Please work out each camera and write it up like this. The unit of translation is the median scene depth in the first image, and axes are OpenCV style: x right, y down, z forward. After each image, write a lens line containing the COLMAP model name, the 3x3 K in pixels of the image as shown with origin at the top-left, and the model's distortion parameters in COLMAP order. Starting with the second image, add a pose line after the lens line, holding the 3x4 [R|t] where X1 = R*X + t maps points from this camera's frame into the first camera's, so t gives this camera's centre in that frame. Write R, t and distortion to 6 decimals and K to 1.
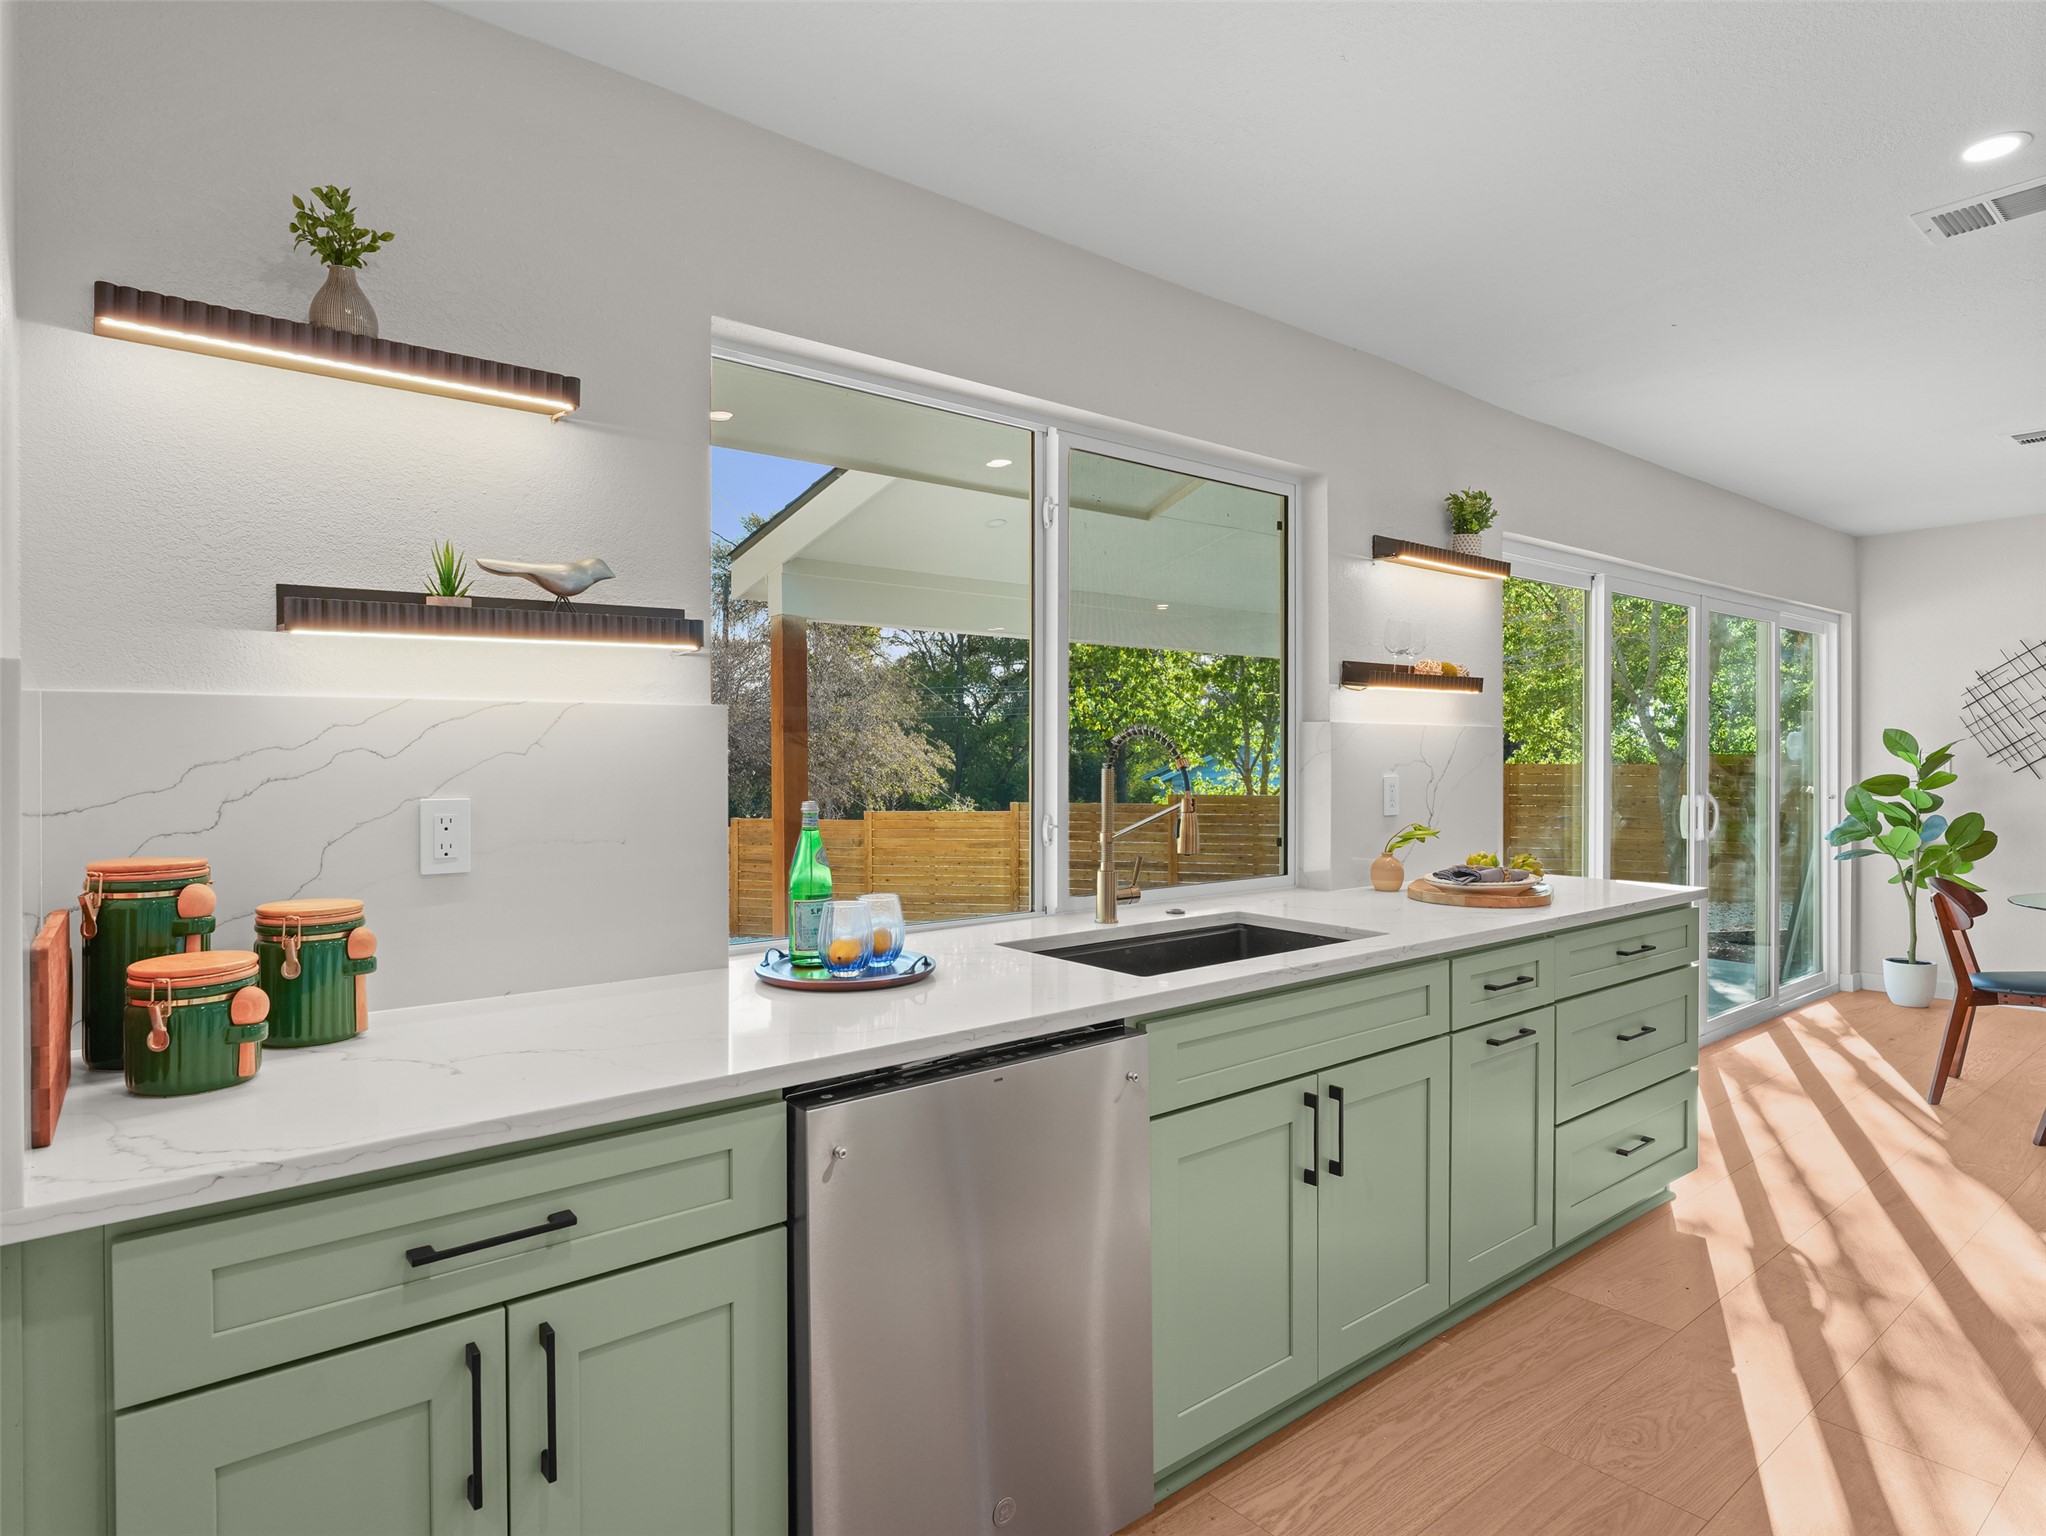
lens RADIAL K [[1191.6, 0, 1025.4], [0, 1191.6, 748.6], [0, 0, 1]] dist [-0.006728, -0.002186]
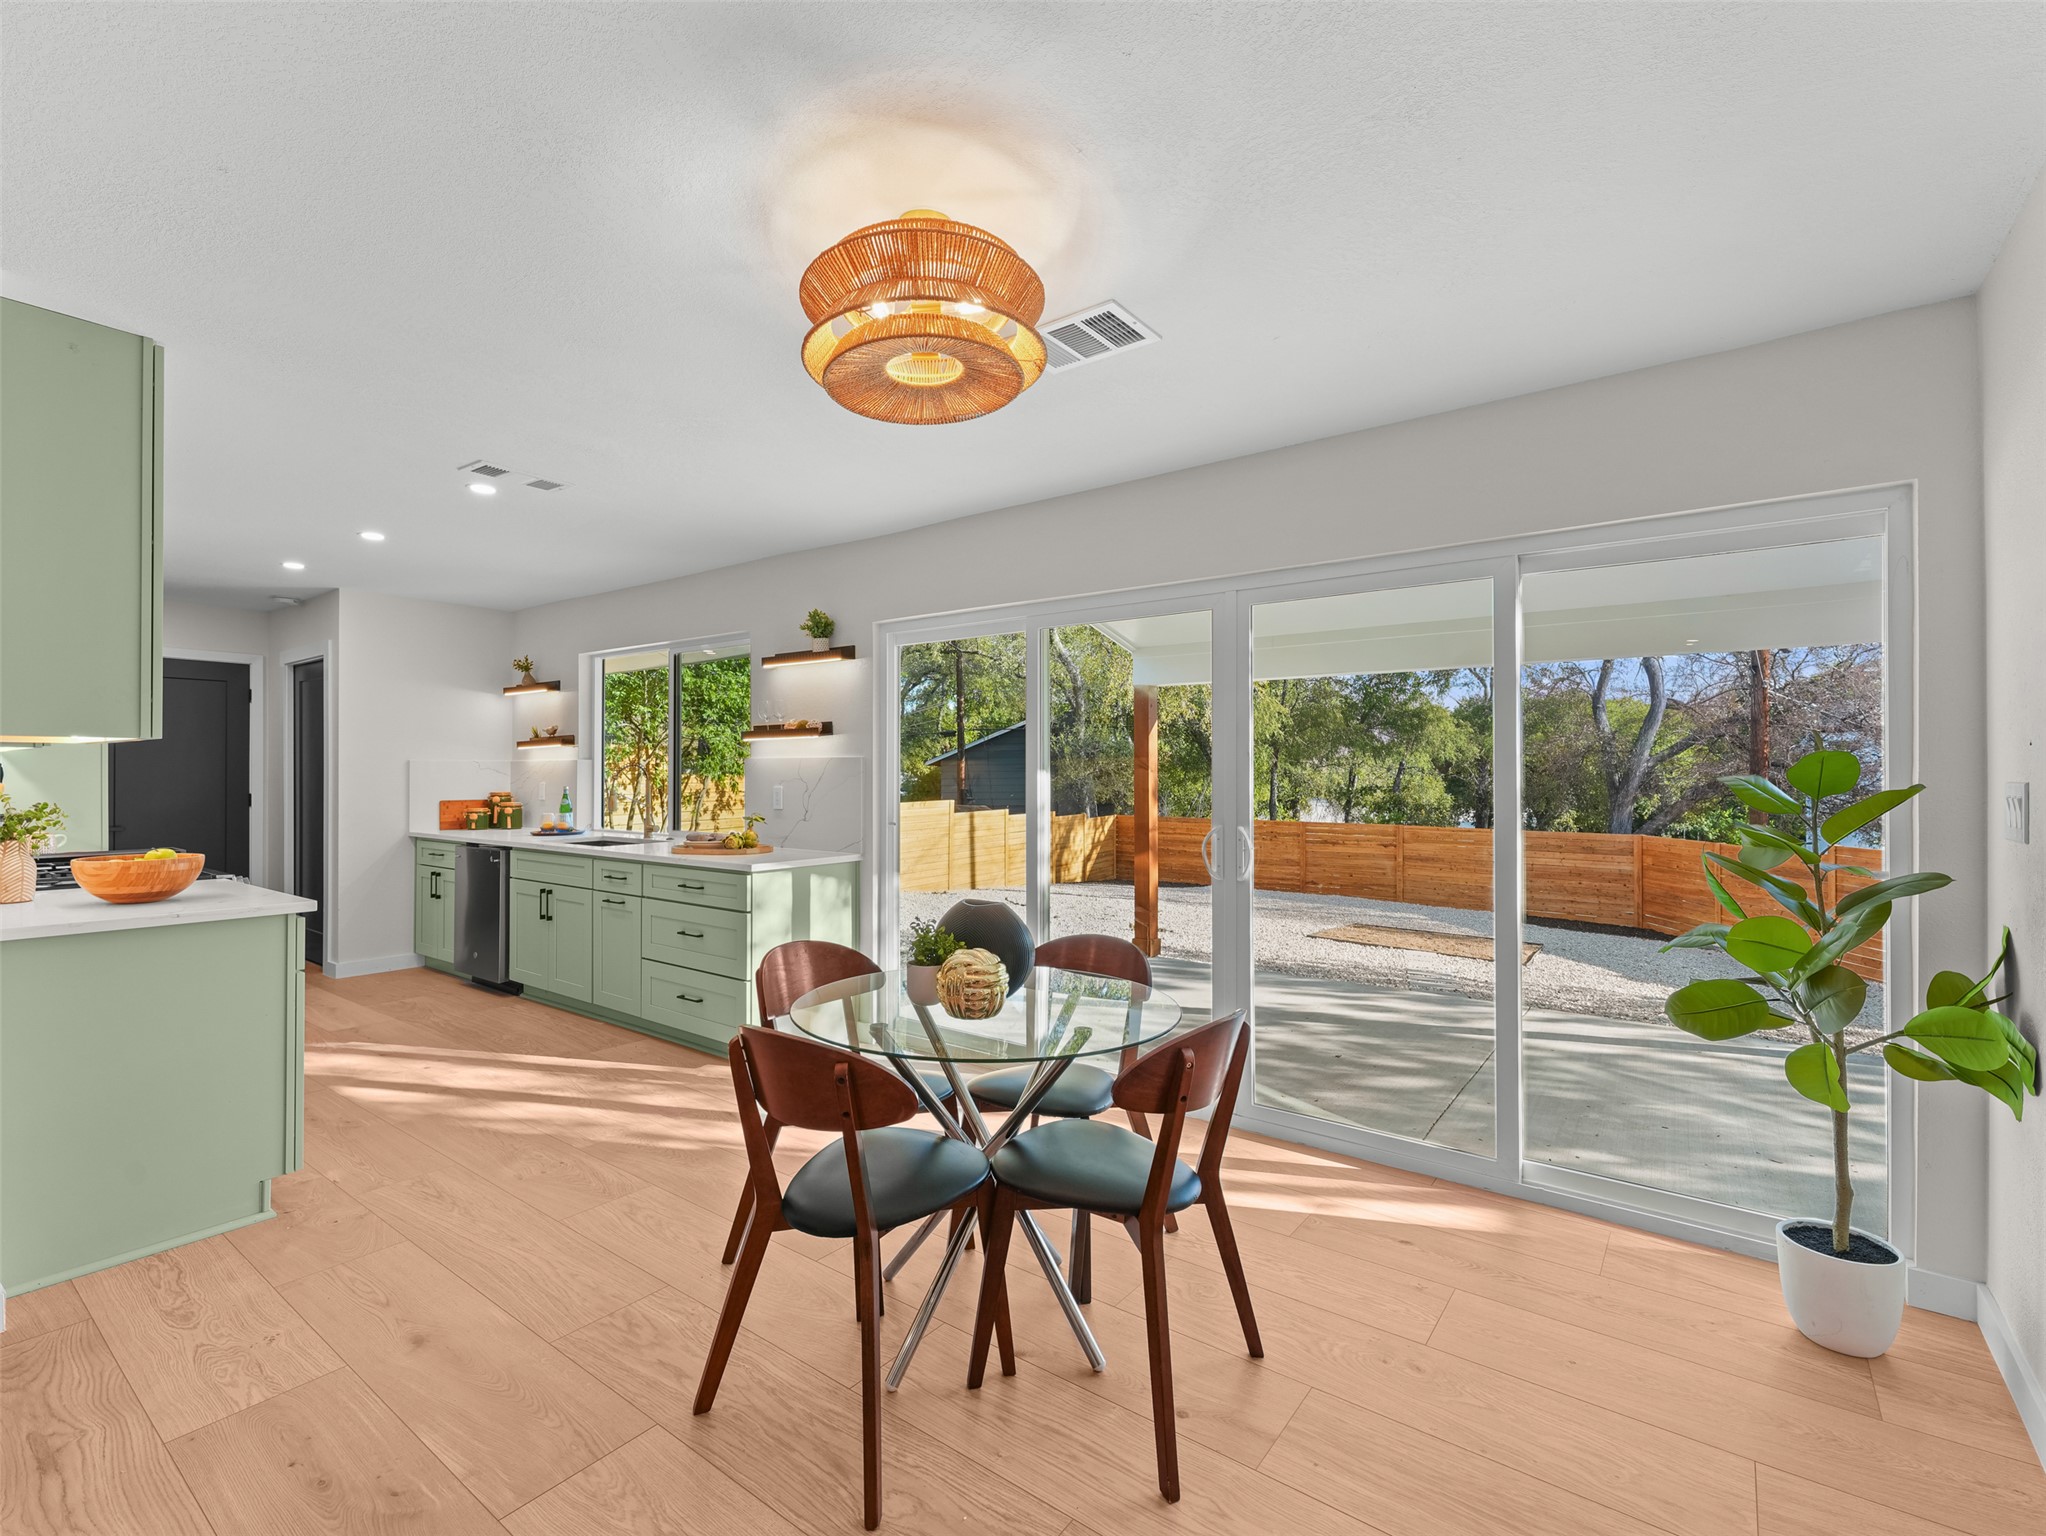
lens RADIAL K [[939.5, 0, 1013.6], [0, 939.5, 763.3], [0, 0, 1]] dist [0.004880, -0.003212]
pose [[0.208015, -0.007318, -0.978098, 1.644655], [-0.001256, 0.999969, -0.007749, -0.002445], [0.978125, 0.002840, 0.207999, 0.984063]]
